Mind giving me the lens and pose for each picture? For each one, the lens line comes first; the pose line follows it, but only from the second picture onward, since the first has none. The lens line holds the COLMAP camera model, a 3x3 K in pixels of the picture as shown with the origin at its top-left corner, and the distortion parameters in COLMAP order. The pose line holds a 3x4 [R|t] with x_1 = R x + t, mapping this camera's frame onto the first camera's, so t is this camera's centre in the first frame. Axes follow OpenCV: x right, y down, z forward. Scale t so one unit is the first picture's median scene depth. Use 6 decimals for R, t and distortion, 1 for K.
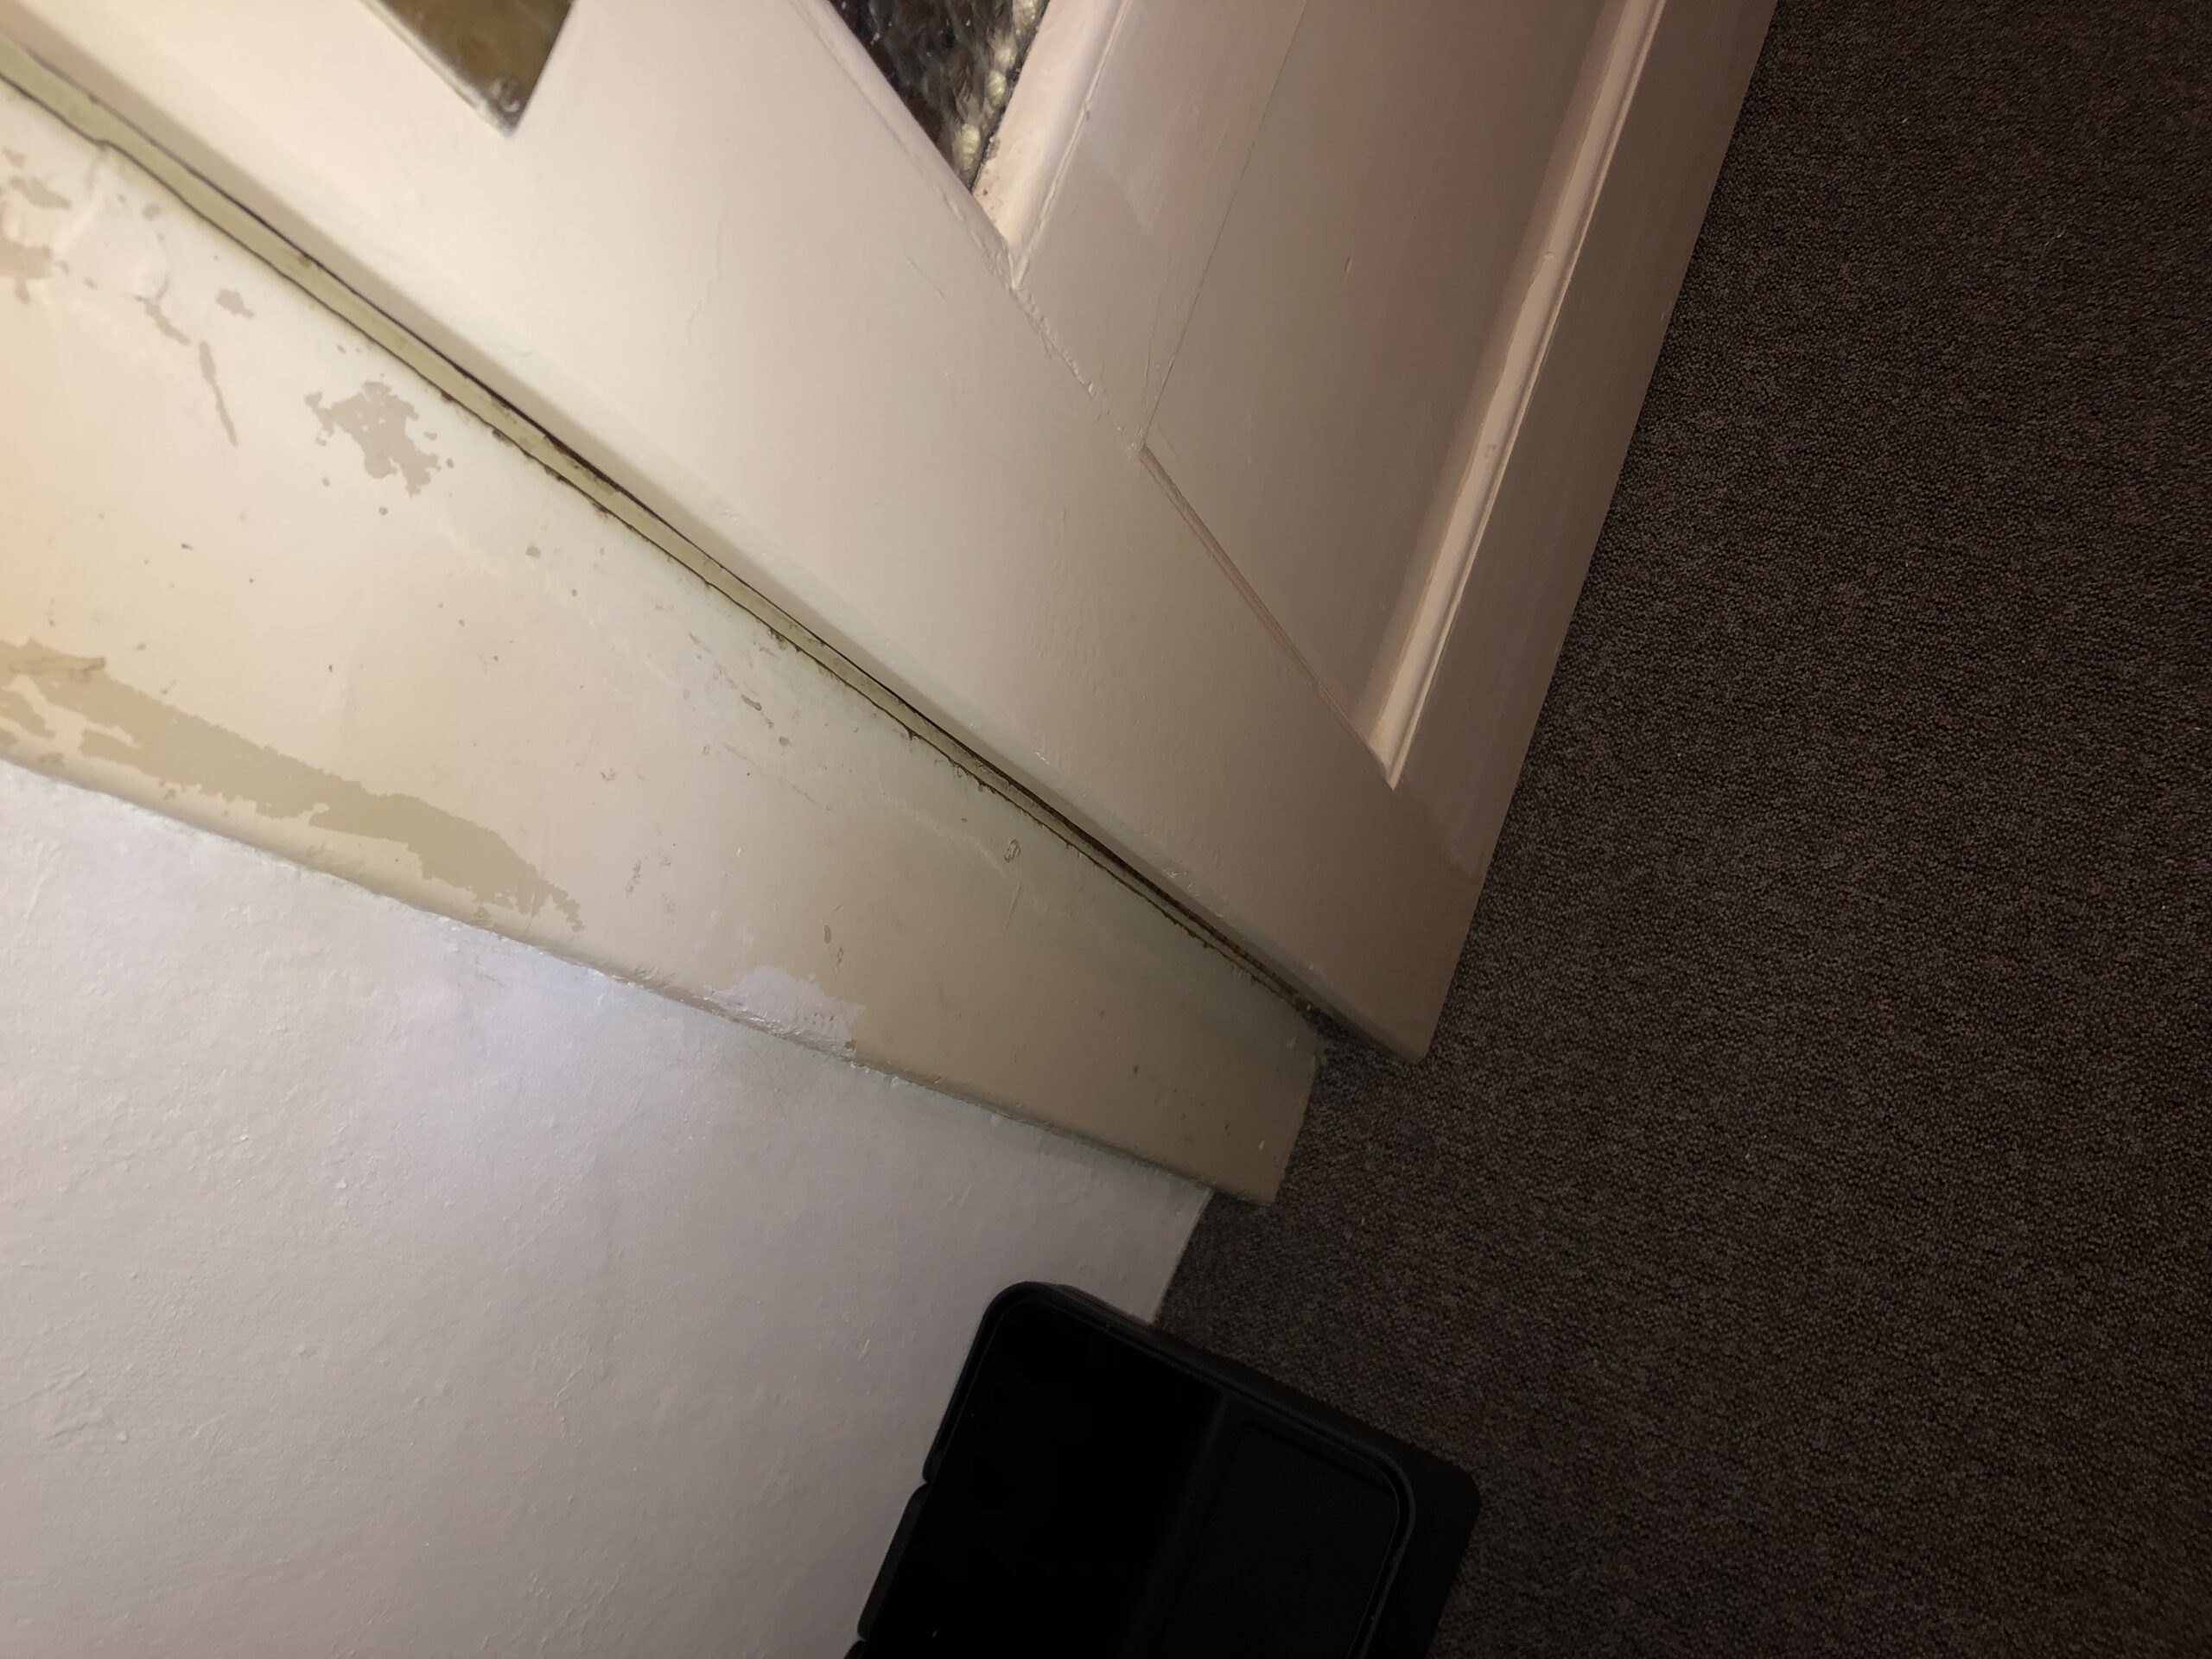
lens RADIAL K [[1814.9, 0, 1097.0], [0, 1814.9, 801.0], [0, 0, 1]] dist [0.014578, 0.012657]
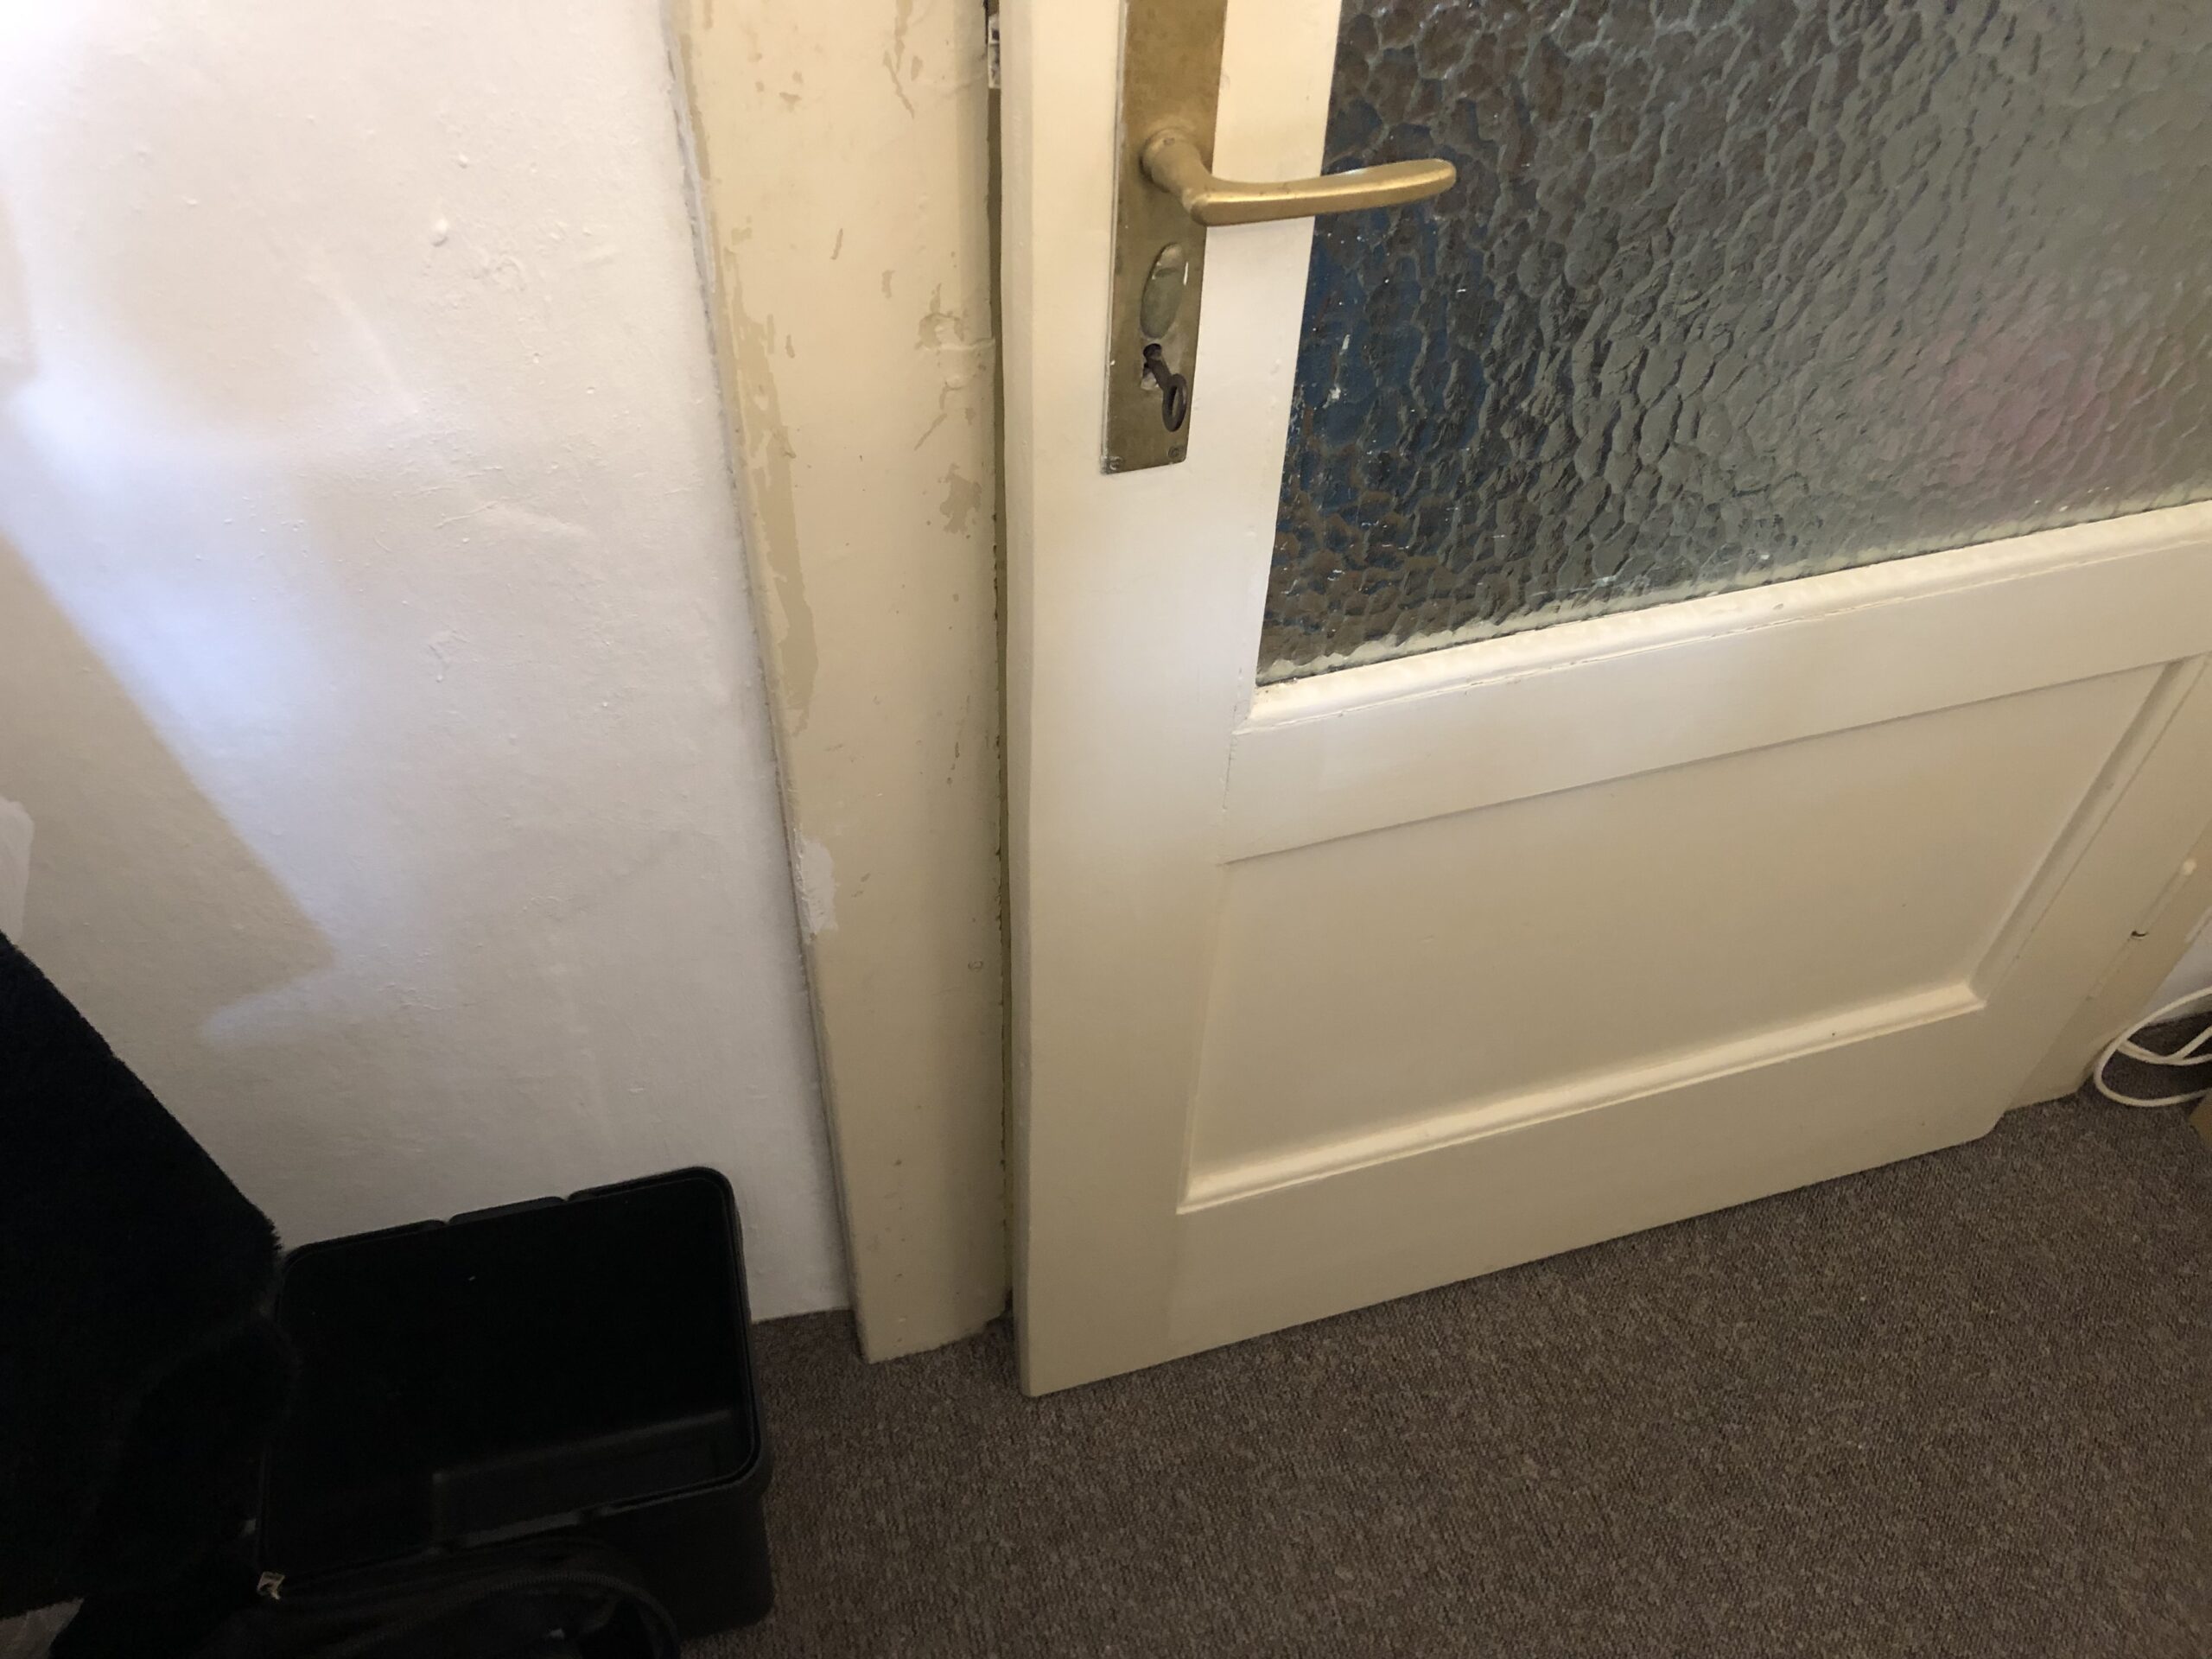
lens RADIAL K [[1803.2, 0, 1090.9], [0, 1803.2, 832.0], [0, 0, 1]] dist [-0.012598, 0.061601]
pose [[0.566826, 0.800146, -0.196152, 0.140873], [-0.823800, 0.552775, -0.125668, 0.049482], [0.007875, 0.232822, 0.972487, -0.319720]]
